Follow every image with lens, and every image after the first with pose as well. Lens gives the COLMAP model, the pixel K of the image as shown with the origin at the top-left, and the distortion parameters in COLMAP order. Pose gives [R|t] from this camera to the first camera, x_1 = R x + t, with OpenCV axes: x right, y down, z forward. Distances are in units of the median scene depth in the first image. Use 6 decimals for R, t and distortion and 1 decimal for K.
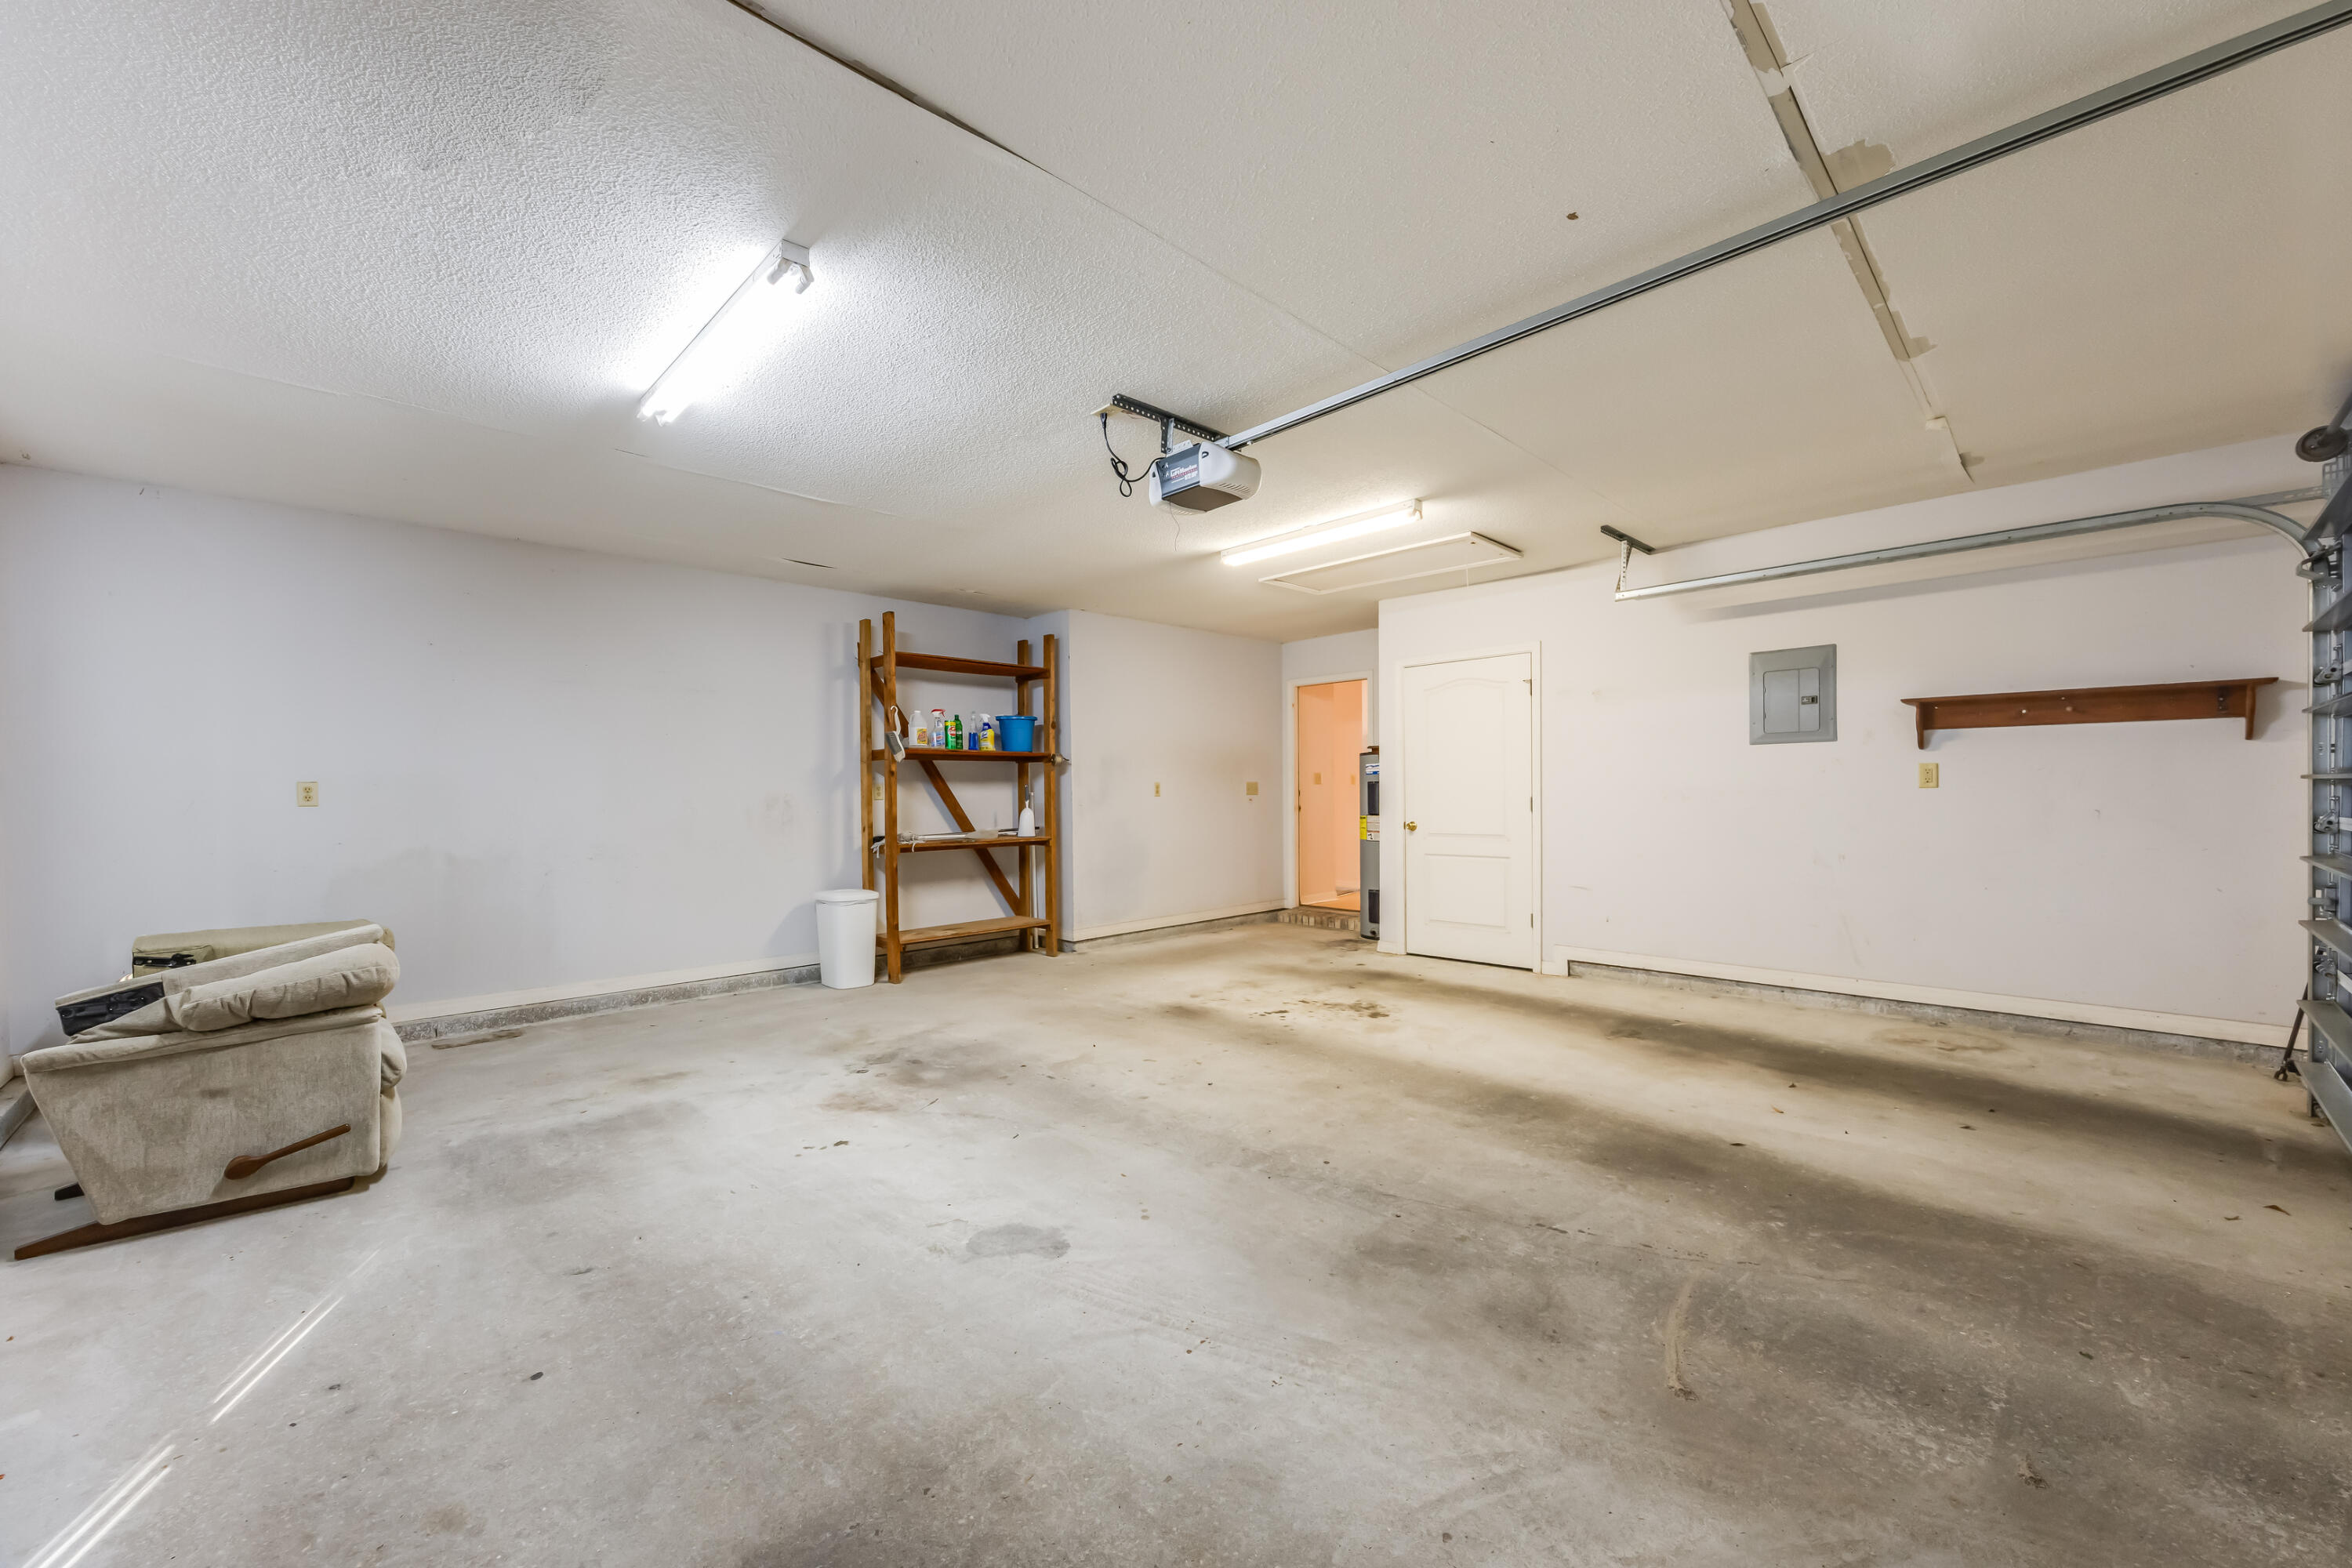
lens RADIAL K [[890.4, 0, 1178.1], [0, 890.4, 790.1], [0, 0, 1]] dist [0.001227, -0.000064]
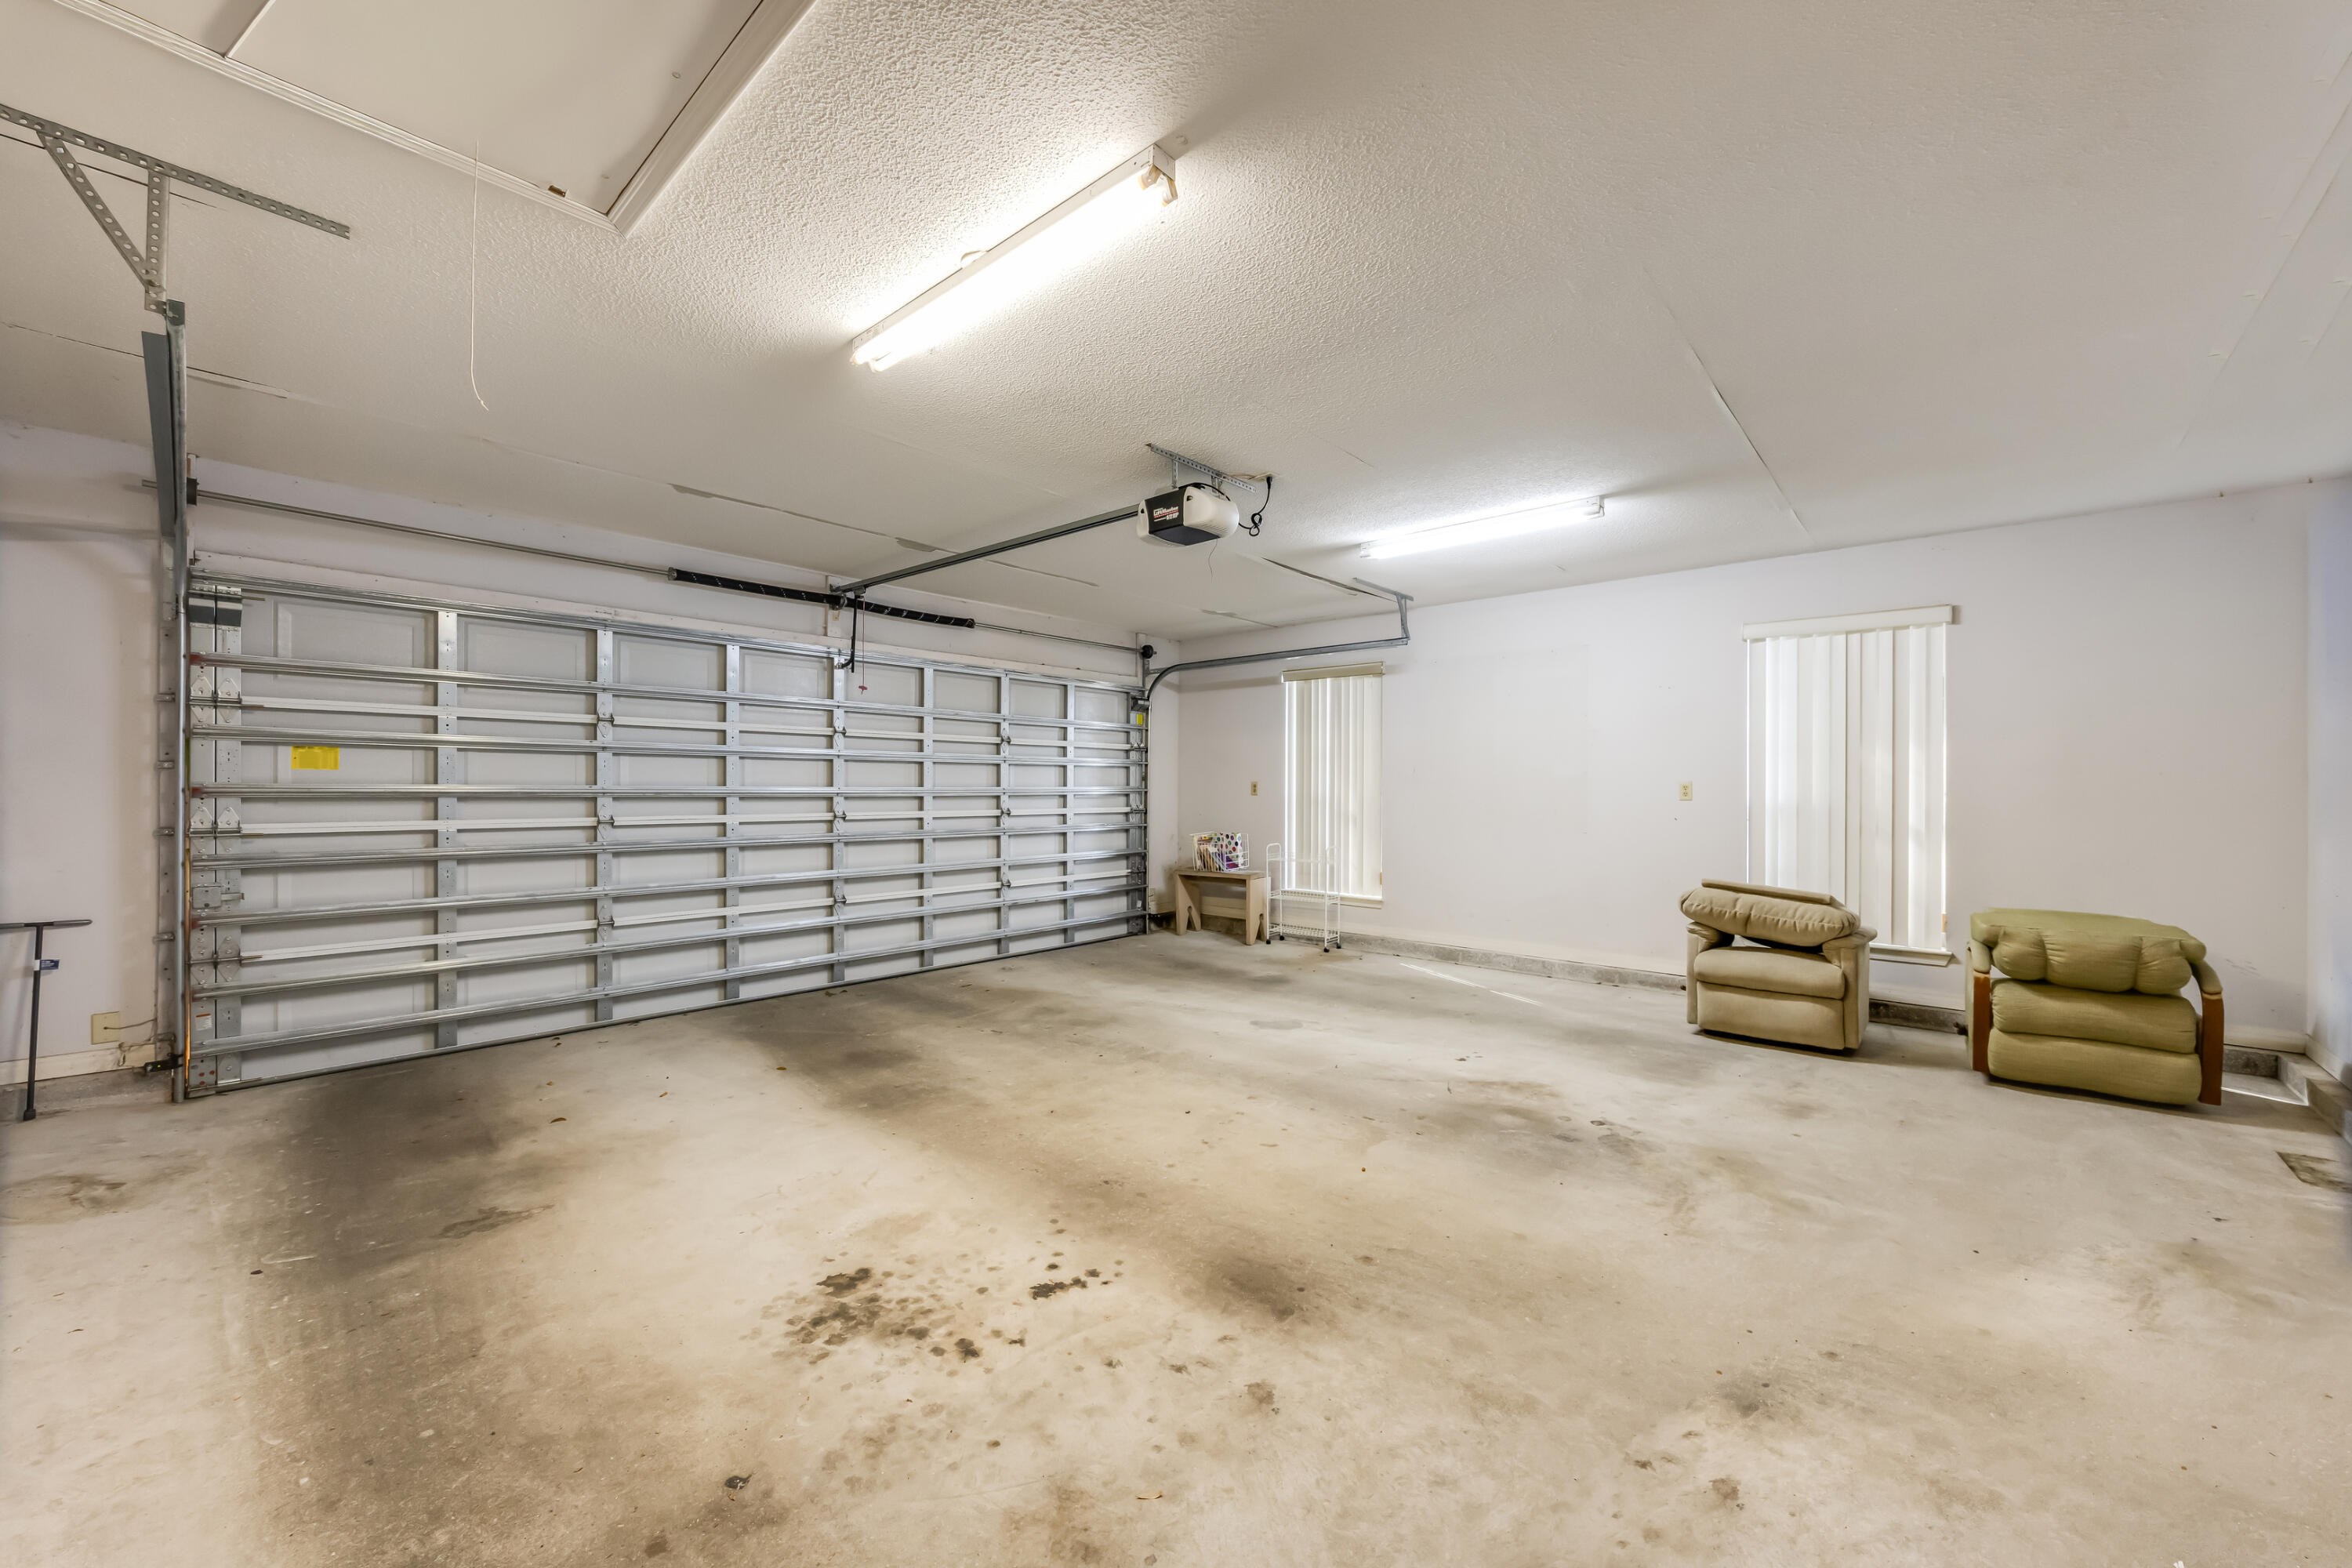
lens RADIAL K [[890.4, 0, 1178.1], [0, 890.4, 790.1], [0, 0, 1]] dist [0.001227, -0.000064]
pose [[-0.998132, 0.008139, -0.060543, 0.104493], [0.008341, 0.999960, -0.003087, -0.003040], [0.060515, -0.003587, -0.998161, 2.022799]]
